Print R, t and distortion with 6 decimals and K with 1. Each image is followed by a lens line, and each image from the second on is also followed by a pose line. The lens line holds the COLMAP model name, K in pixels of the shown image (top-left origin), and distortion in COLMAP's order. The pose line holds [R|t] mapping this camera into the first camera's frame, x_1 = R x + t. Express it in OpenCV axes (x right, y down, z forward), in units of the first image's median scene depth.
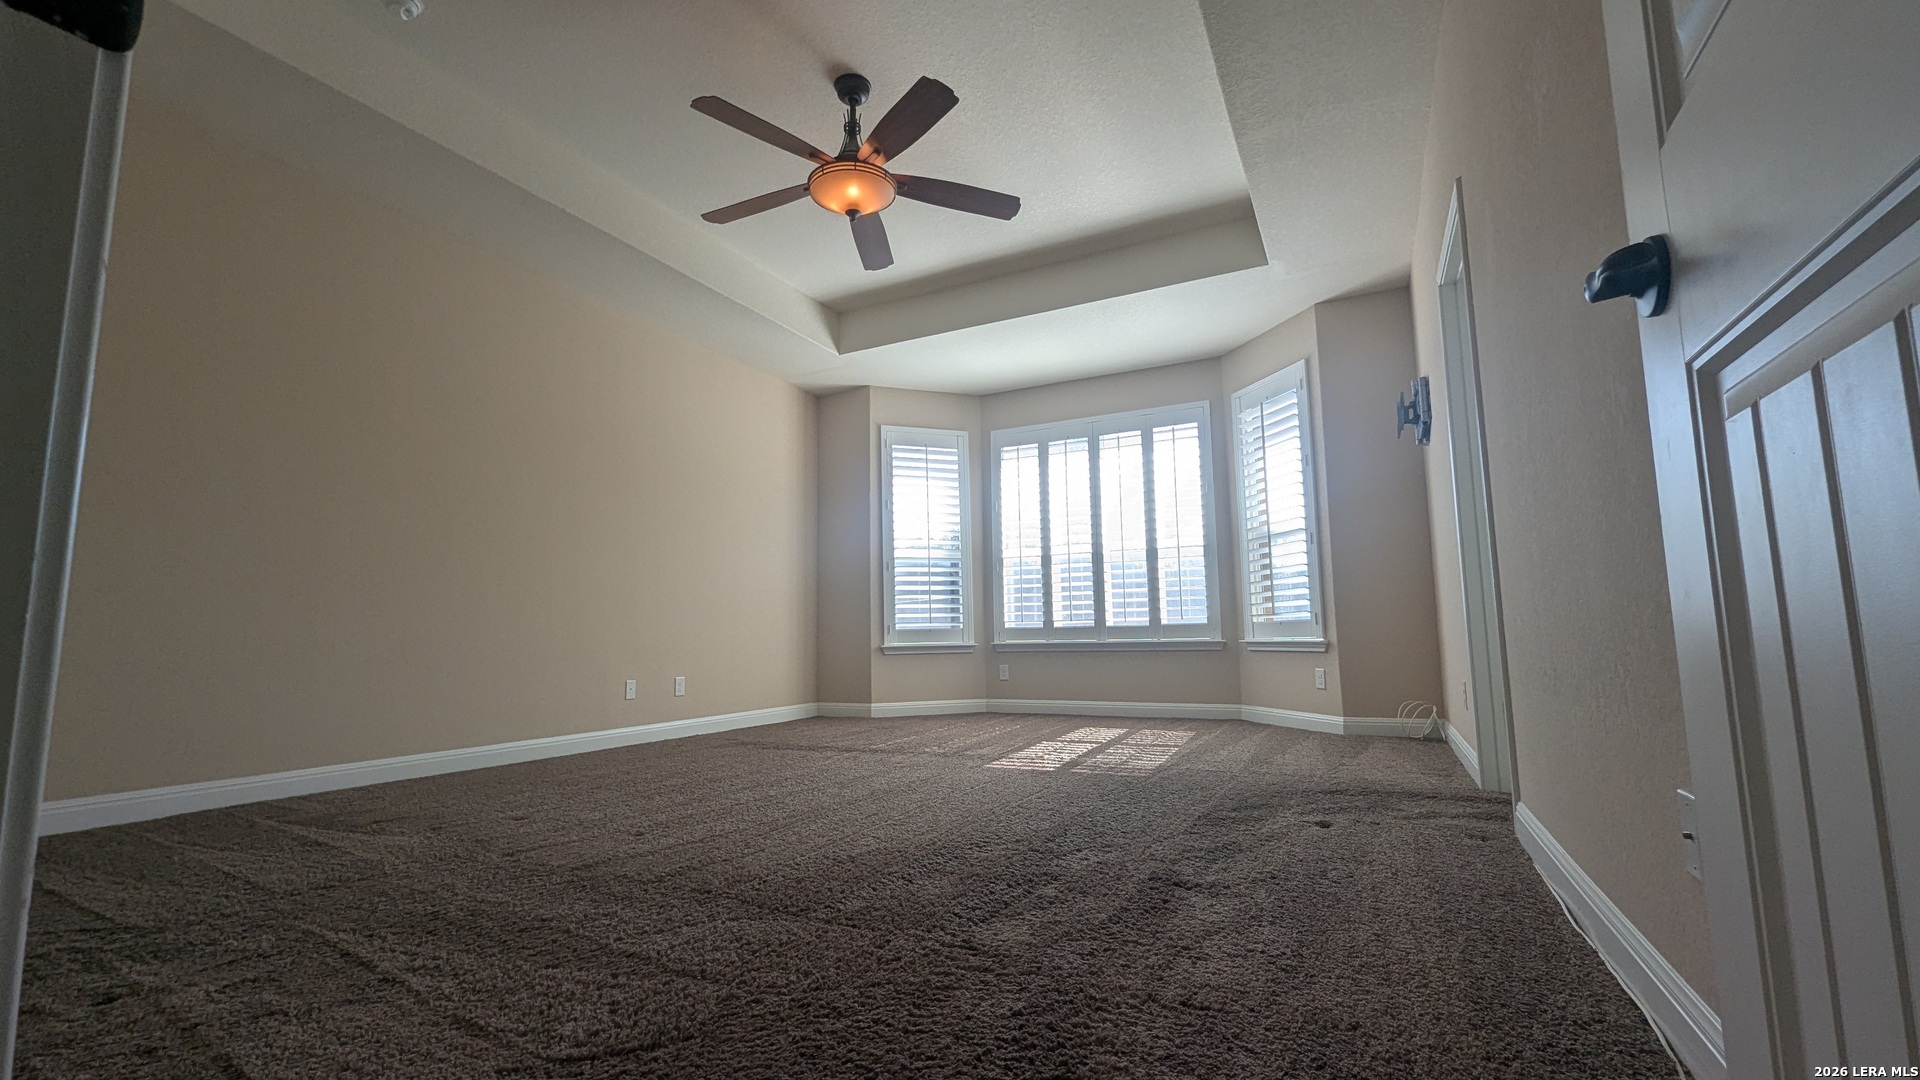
lens RADIAL K [[794.6, 0, 964.7], [0, 794.6, 542.7], [0, 0, 1]] dist [0.000920, 0.000300]
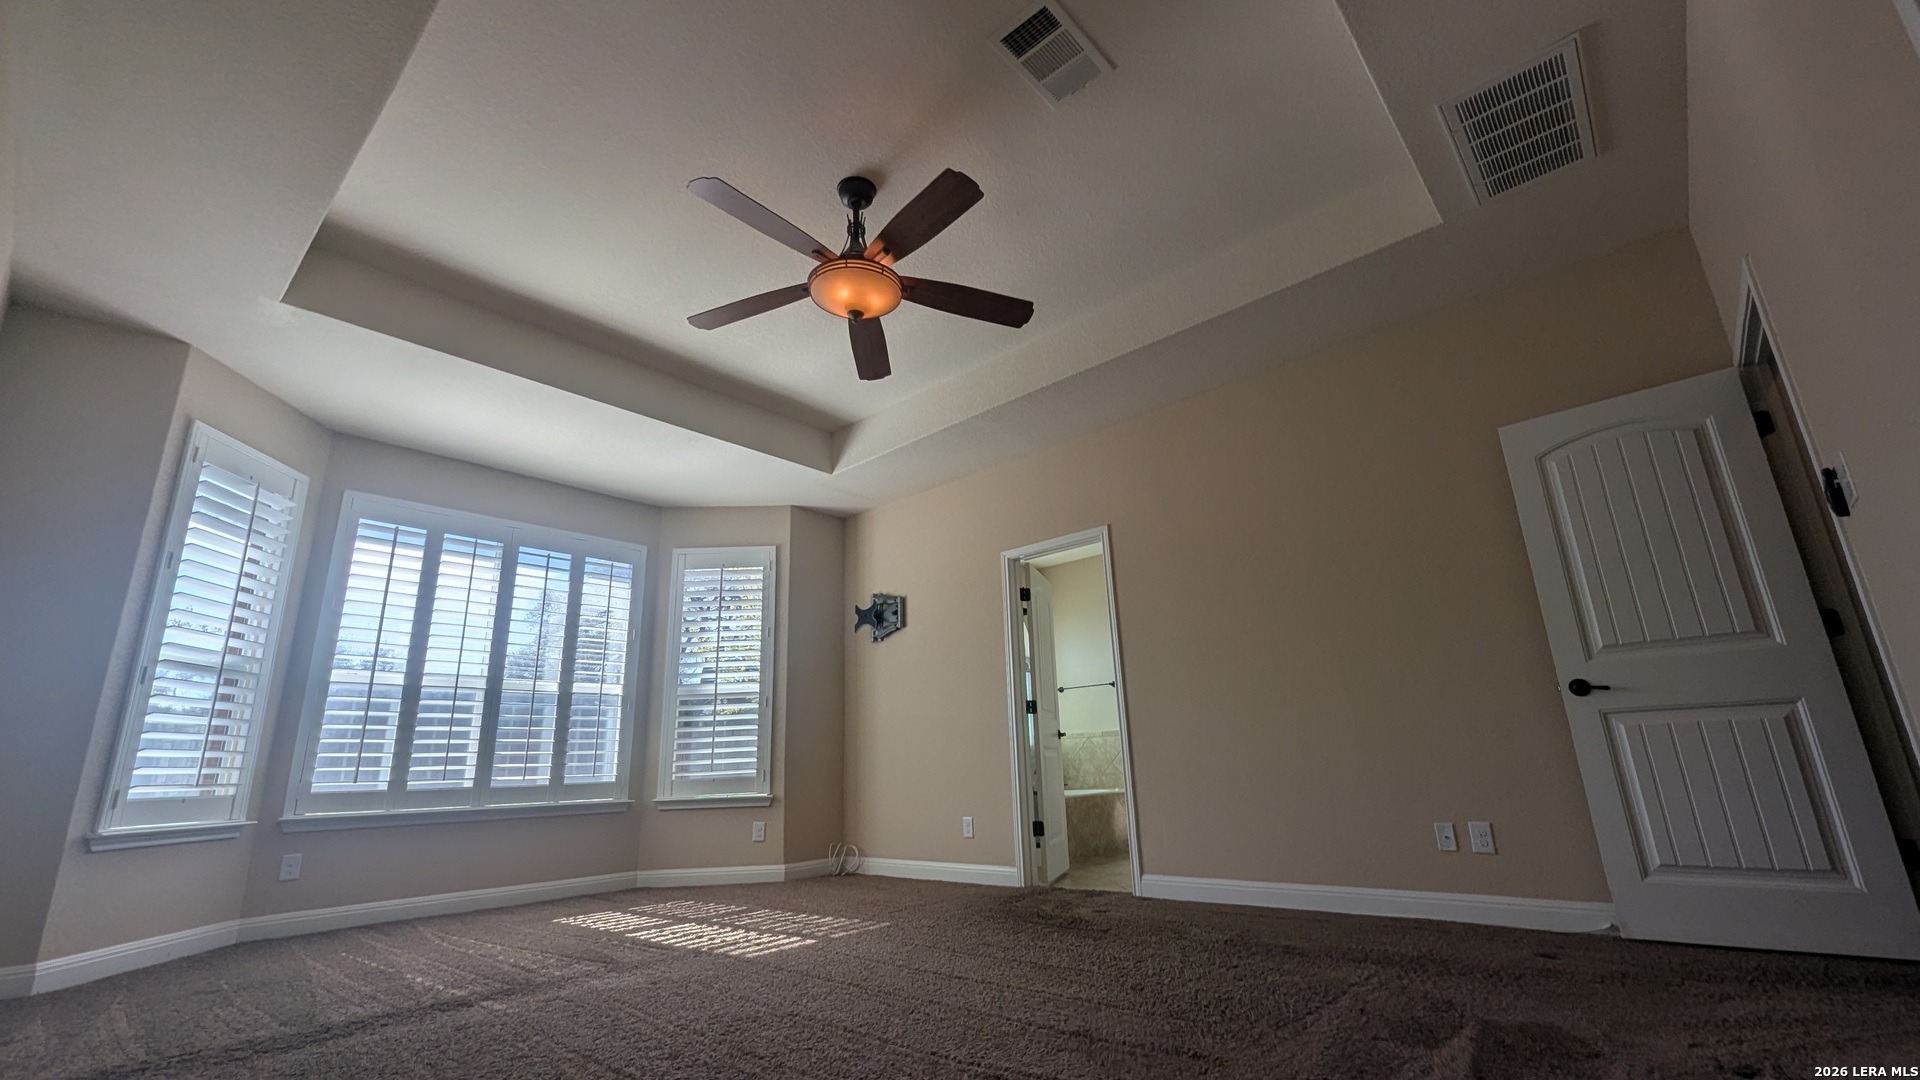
lens RADIAL K [[804.8, 0, 961.1], [0, 804.8, 541.6], [0, 0, 1]] dist [0.007044, 0.000399]
pose [[0.253784, 0.274931, 0.927365, -0.523567], [-0.078894, 0.961443, -0.263444, 0.047497], [-0.964038, -0.006305, 0.265690, 0.359588]]
